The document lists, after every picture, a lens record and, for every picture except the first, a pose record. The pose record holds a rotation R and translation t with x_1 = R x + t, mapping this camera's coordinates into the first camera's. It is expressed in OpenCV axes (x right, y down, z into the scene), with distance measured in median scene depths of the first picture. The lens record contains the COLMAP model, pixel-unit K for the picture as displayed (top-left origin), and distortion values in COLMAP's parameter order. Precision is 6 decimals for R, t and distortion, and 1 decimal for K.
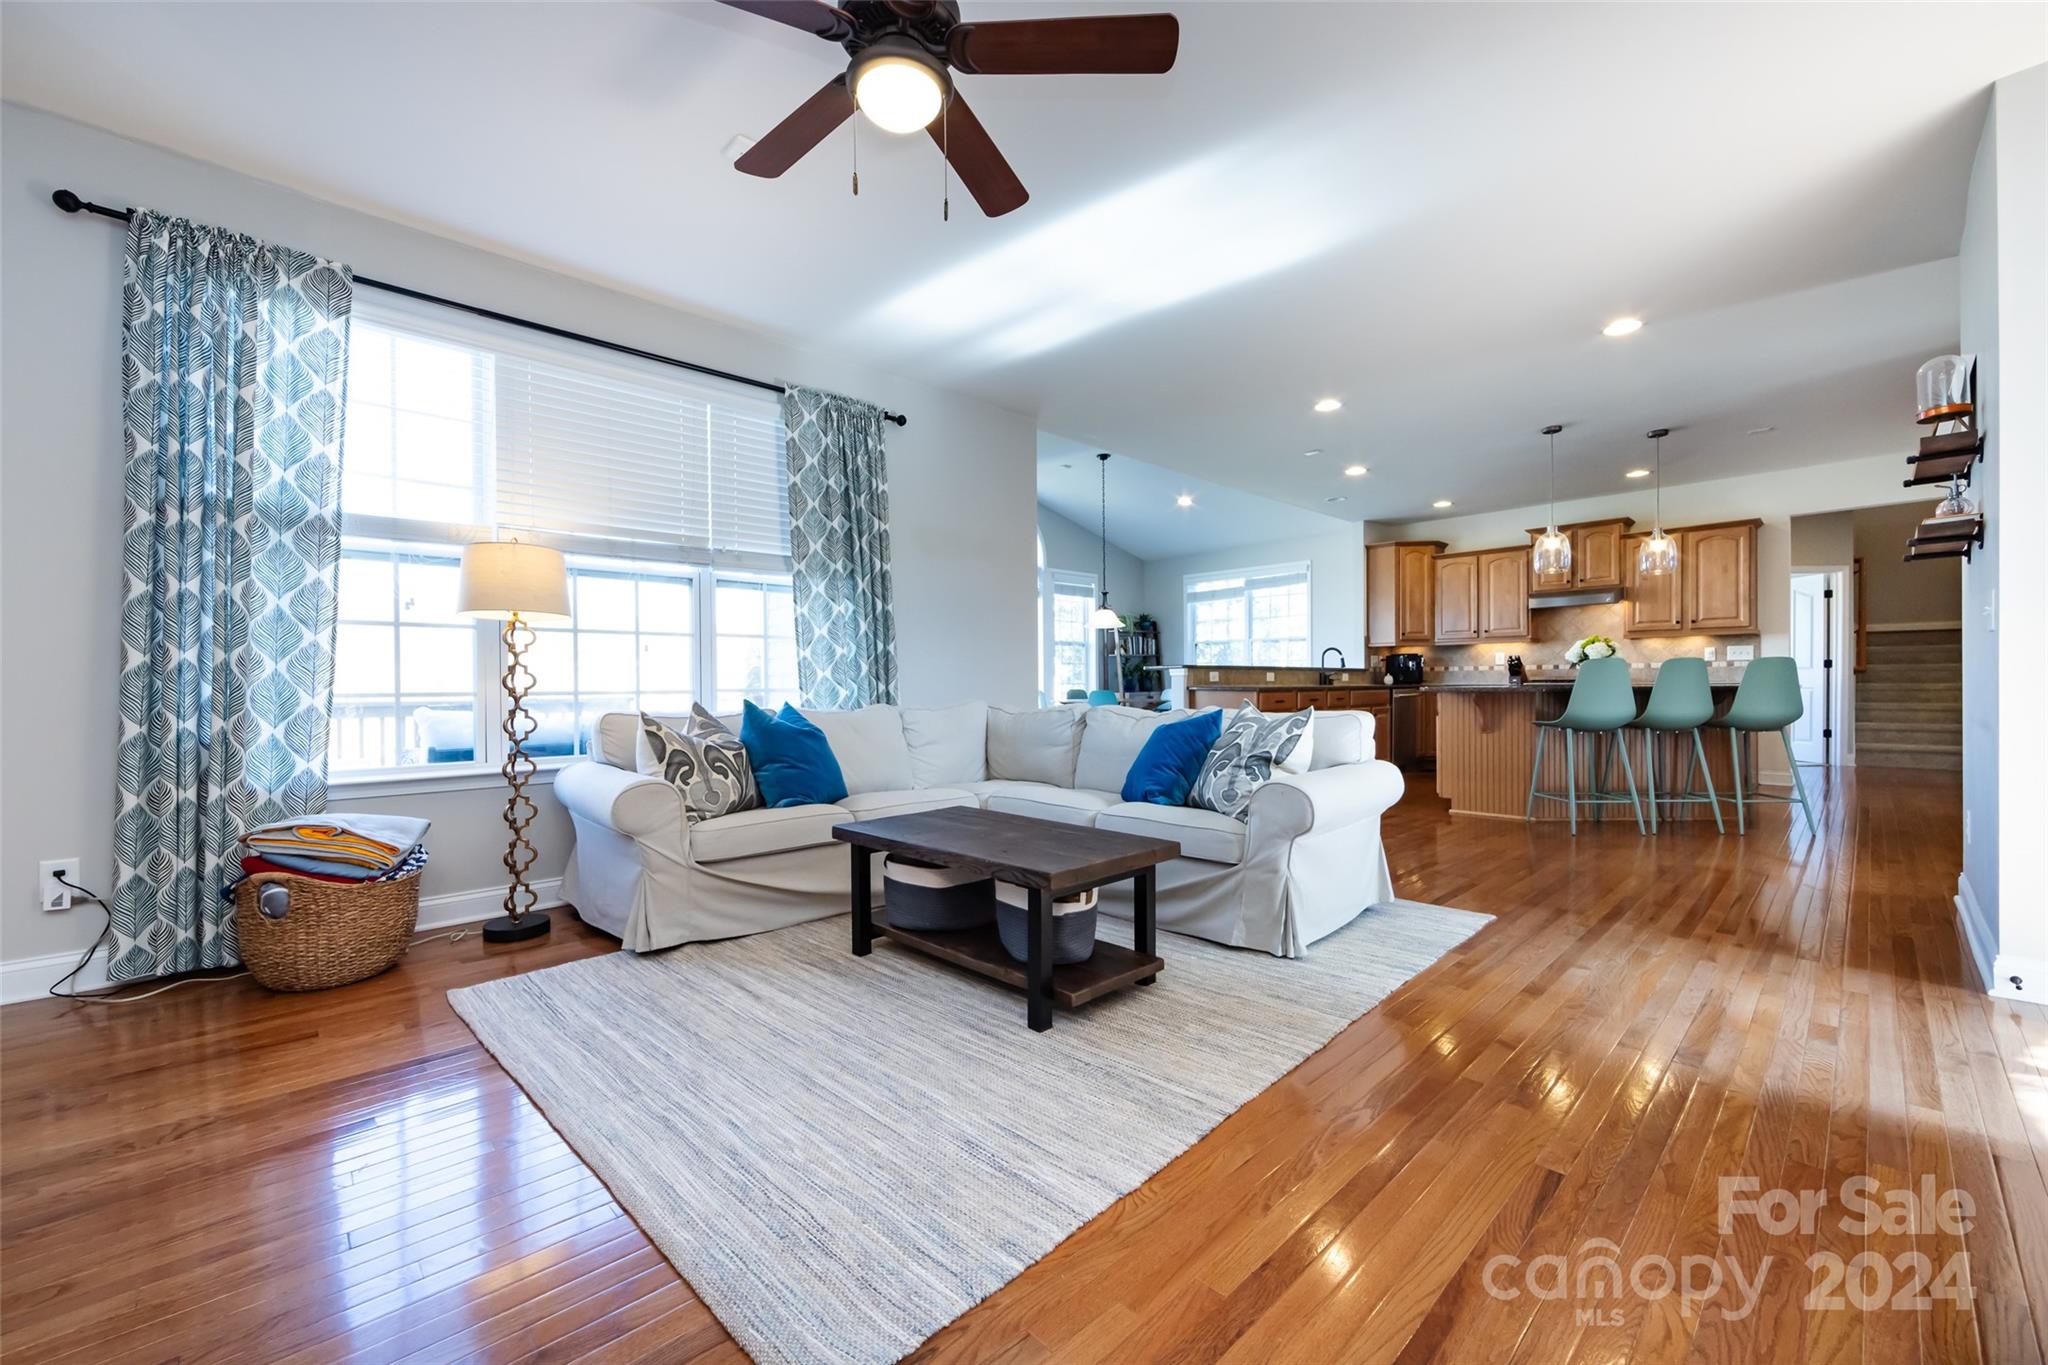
lens RADIAL K [[811.1, 0, 1017.7], [0, 811.1, 687.4], [0, 0, 1]] dist [-0.001988, -0.000278]
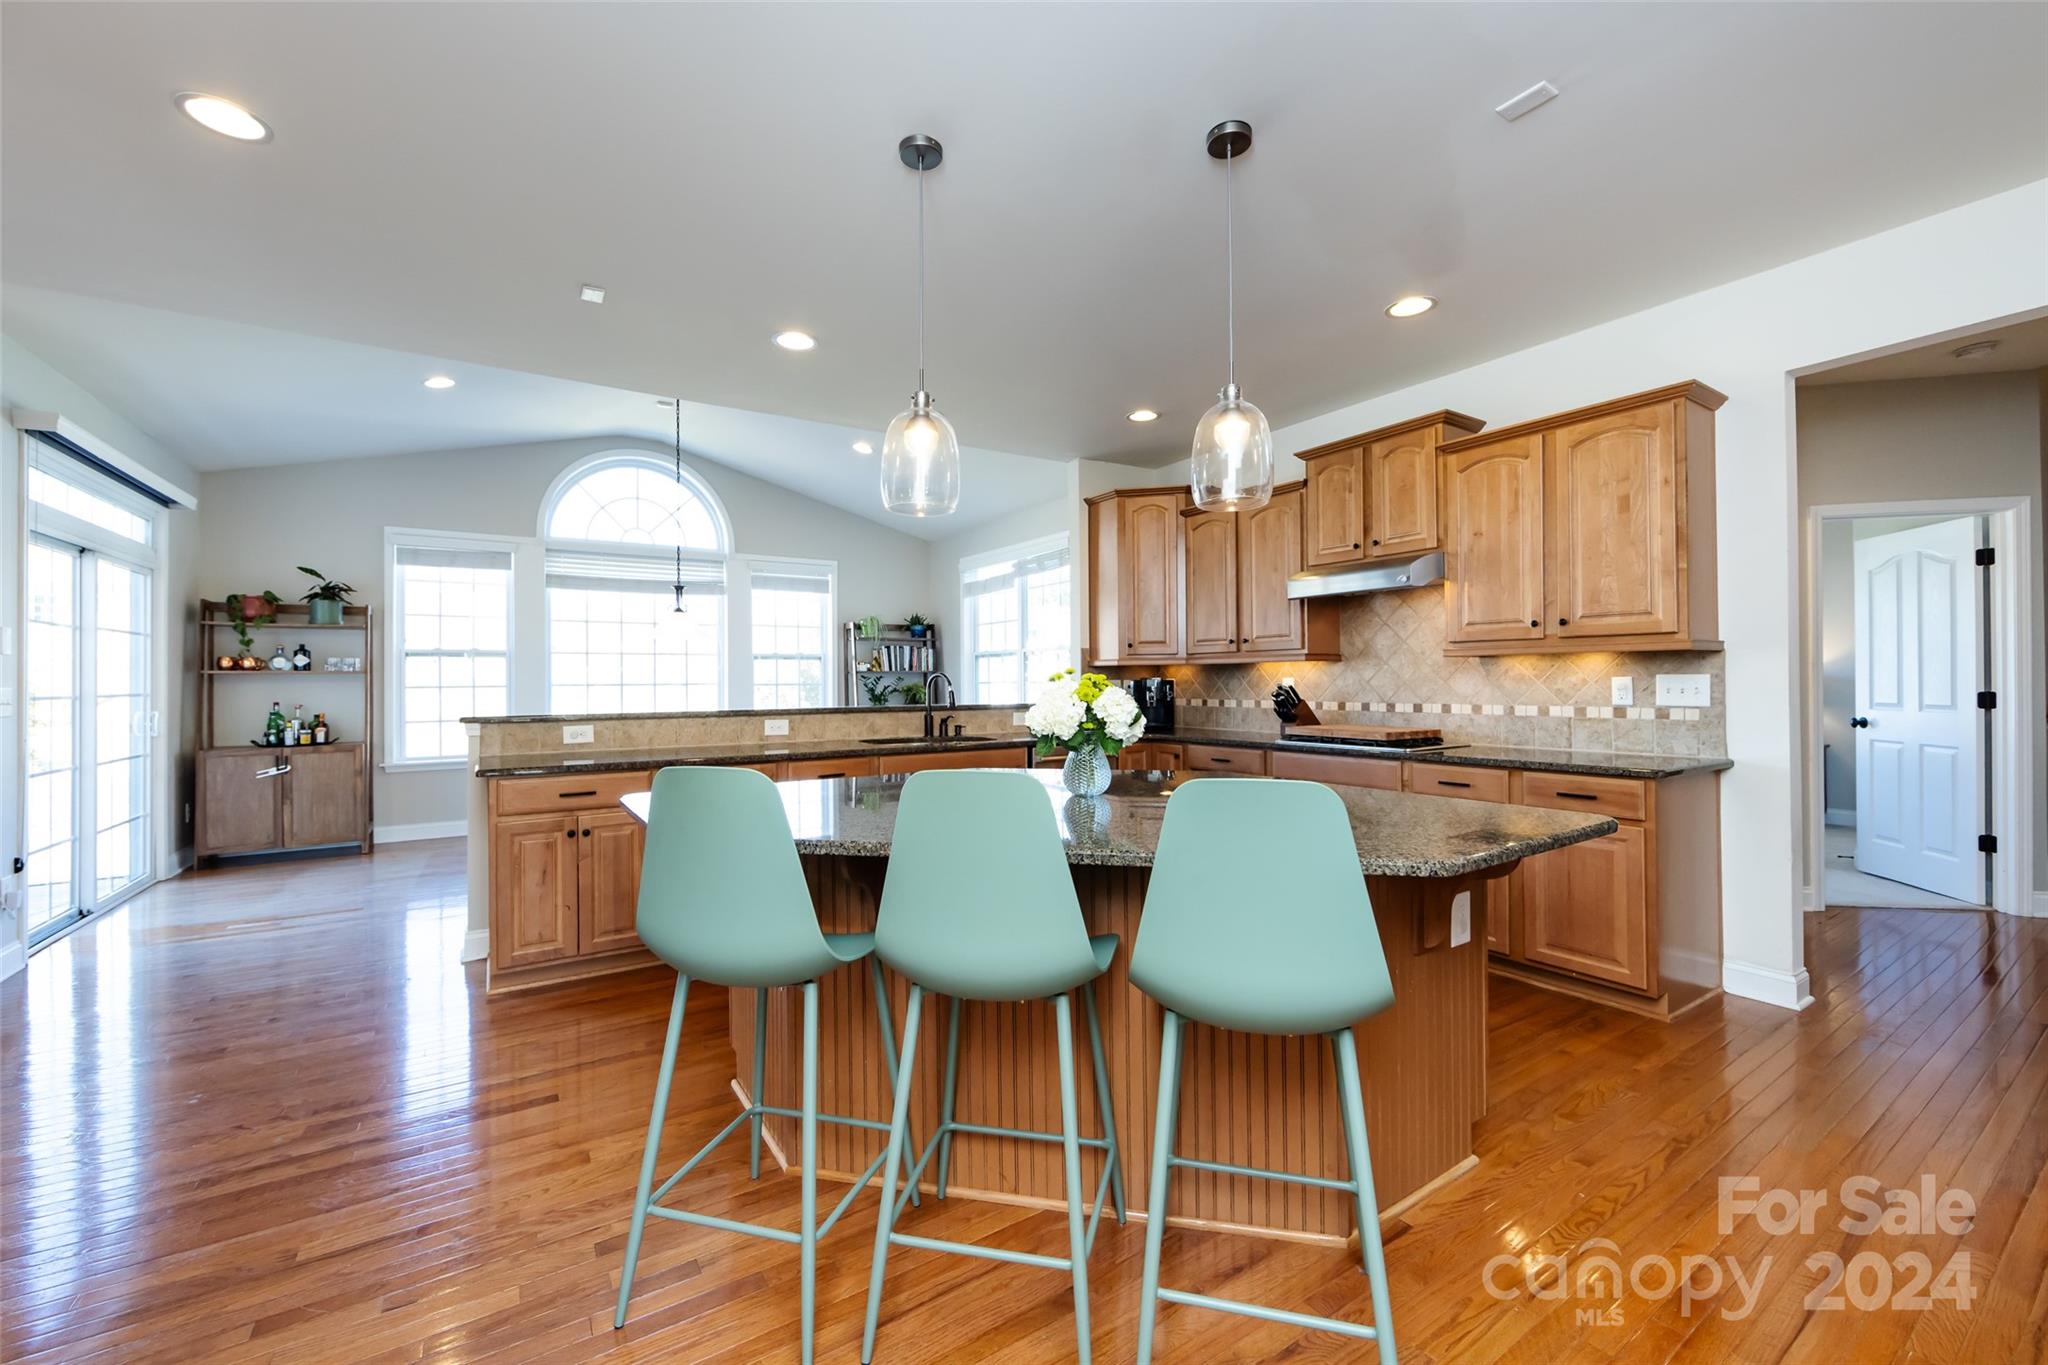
lens RADIAL K [[811.1, 0, 1018.9], [0, 811.1, 676.4], [0, 0, 1]] dist [-0.001988, -0.000278]
pose [[0.982805, -0.001074, -0.184642, 0.605193], [-0.000479, 0.999965, -0.008368, -0.045743], [0.184645, 0.008313, 0.982770, 0.483632]]
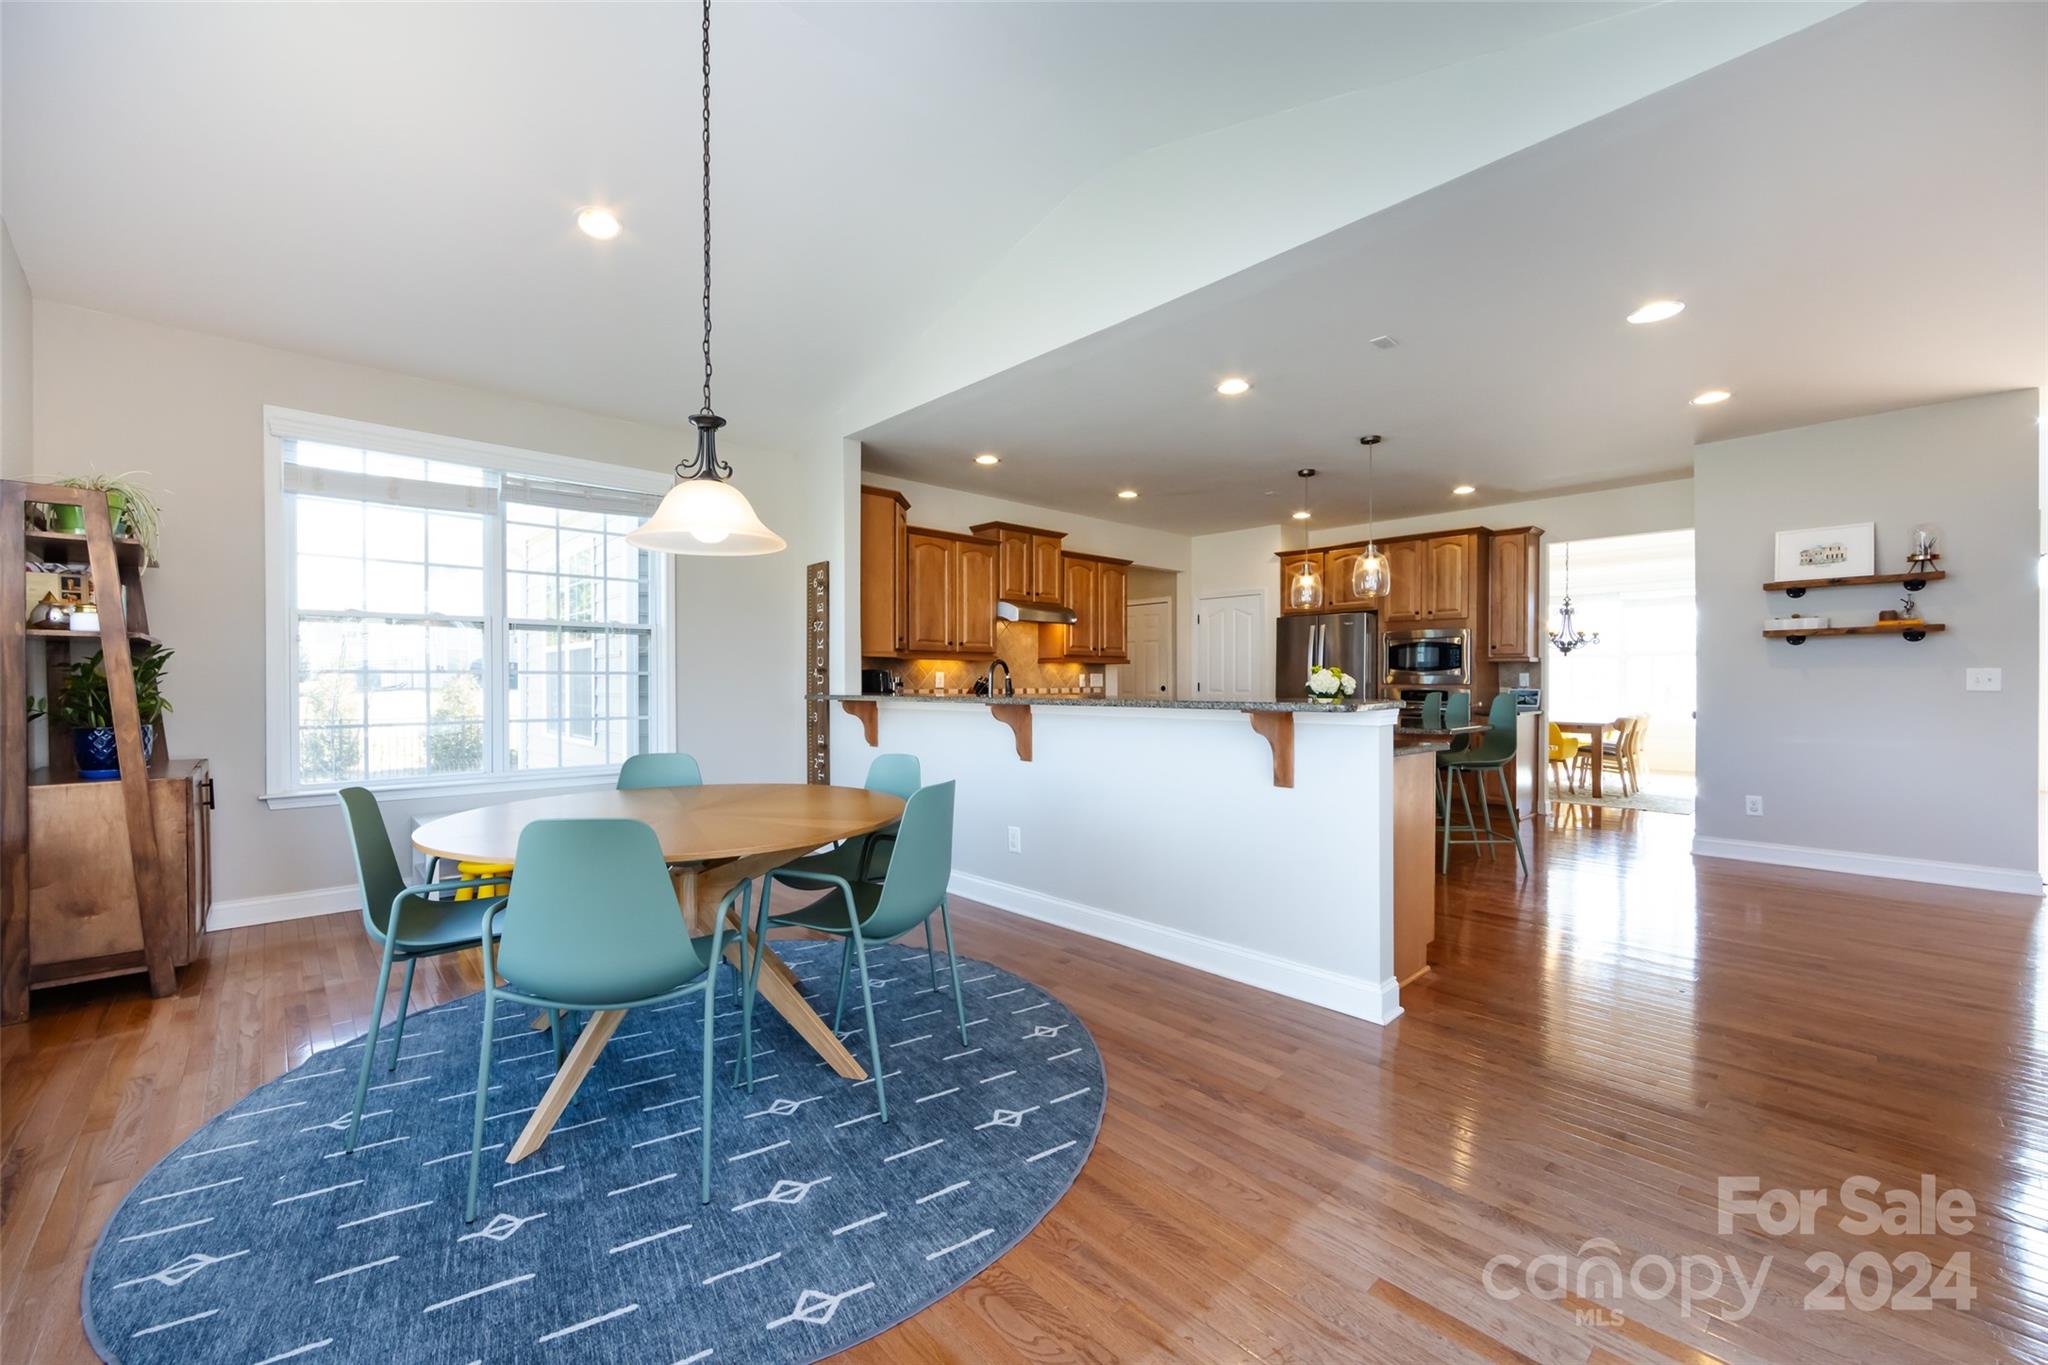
lens RADIAL K [[811.1, 0, 1018.9], [0, 811.1, 688.6], [0, 0, 1]] dist [-0.001988, -0.000278]
pose [[0.014115, 0.000314, 0.999900, -0.196341], [0.006174, 0.999981, -0.000402, -0.031015], [-0.999881, 0.006179, 0.014113, 1.075021]]
